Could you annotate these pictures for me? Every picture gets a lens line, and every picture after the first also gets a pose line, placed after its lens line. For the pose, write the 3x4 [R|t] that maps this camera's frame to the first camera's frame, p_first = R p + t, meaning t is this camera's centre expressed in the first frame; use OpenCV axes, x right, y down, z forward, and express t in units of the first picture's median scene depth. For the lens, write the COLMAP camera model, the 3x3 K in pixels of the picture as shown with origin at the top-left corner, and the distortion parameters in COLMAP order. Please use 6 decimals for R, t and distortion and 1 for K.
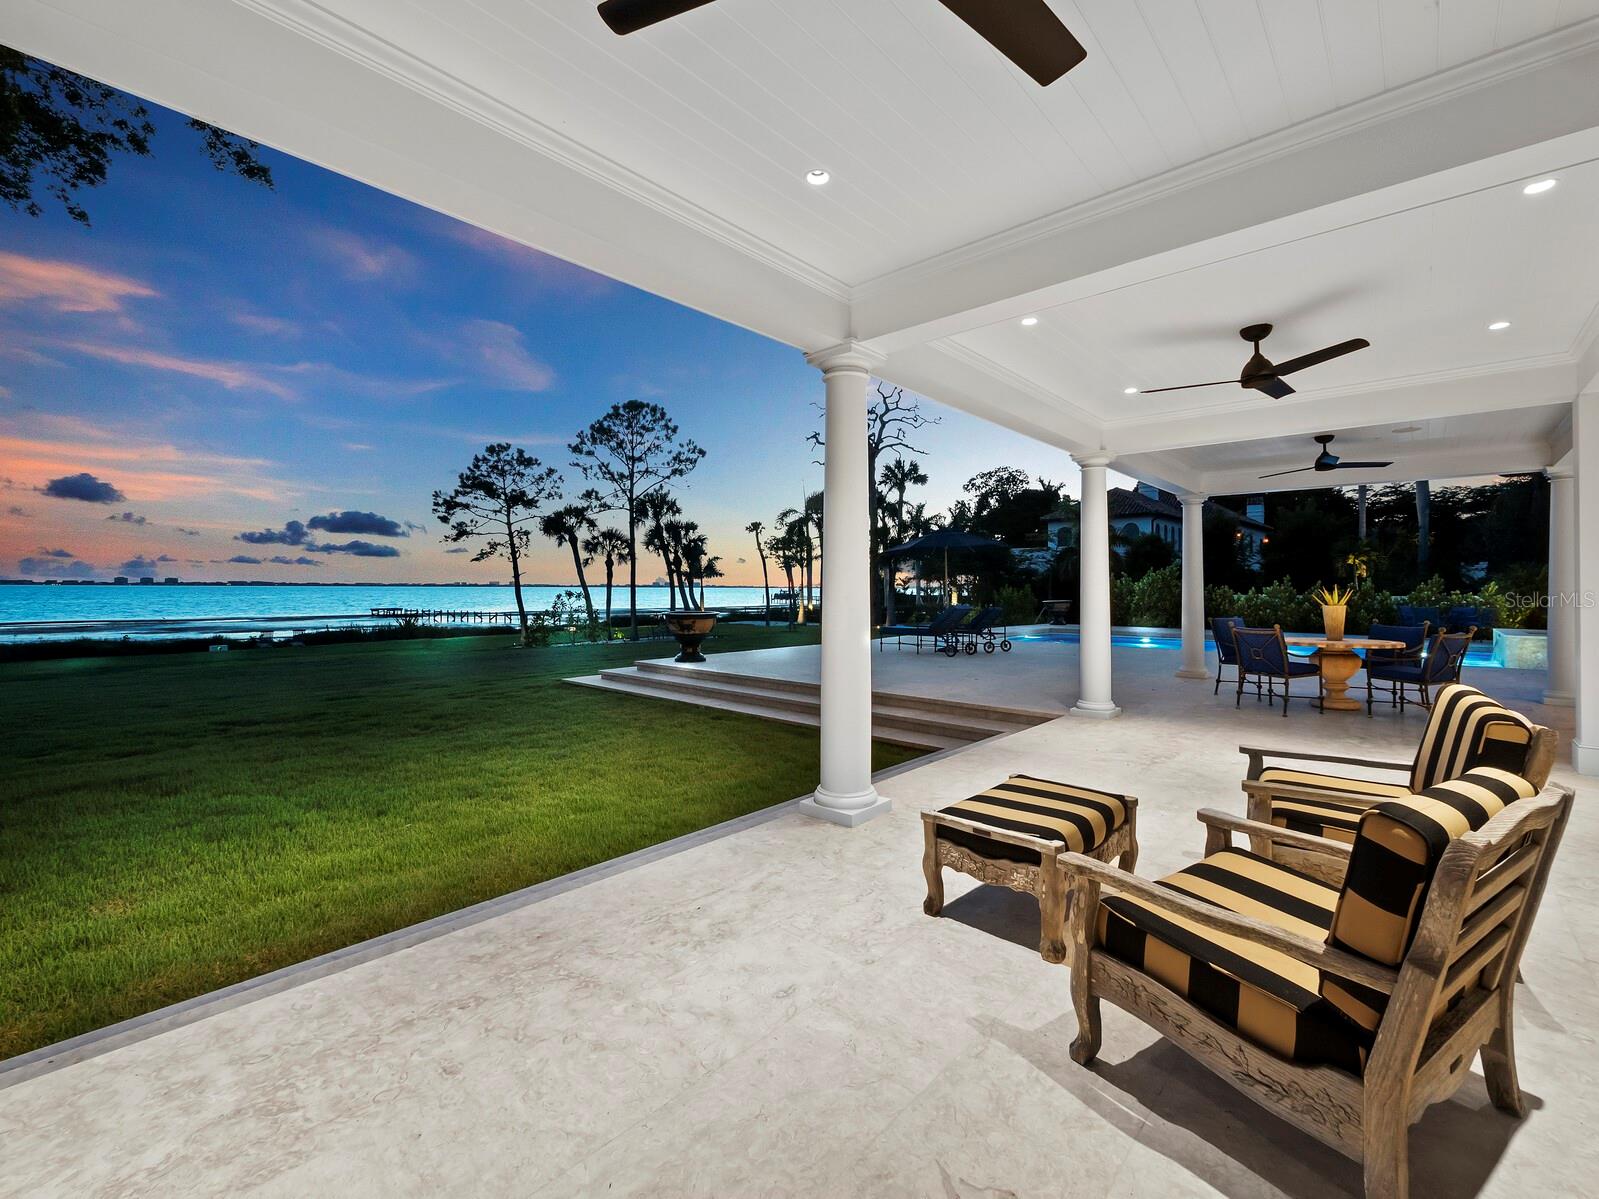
lens RADIAL K [[691.7, 0, 846.3], [0, 691.7, 596.9], [0, 0, 1]] dist [-0.000504, -0.000022]
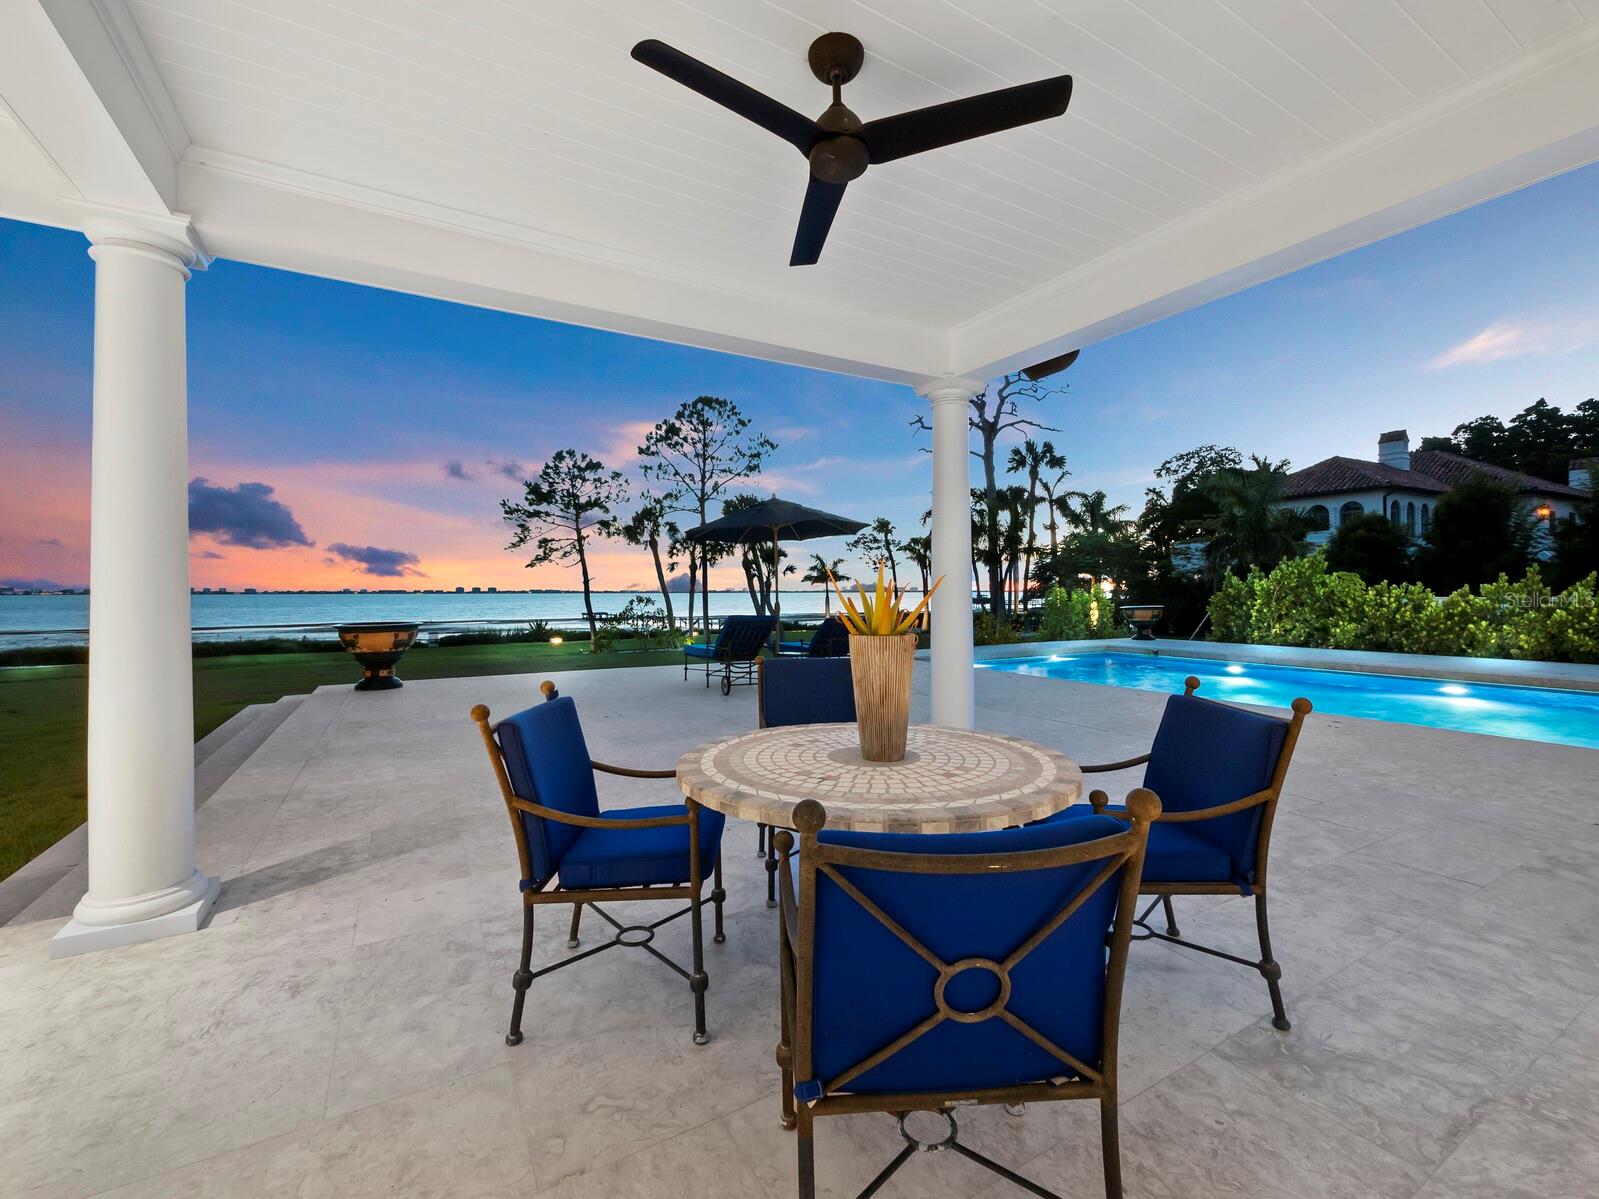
lens RADIAL K [[691.7, 0, 846.3], [0, 691.7, 596.9], [0, 0, 1]] dist [-0.000504, -0.000022]
pose [[0.947895, -0.004802, -0.318547, 0.141337], [0.002704, 0.999972, -0.007028, -0.000095], [0.318571, 0.005801, 0.947881, 0.126090]]
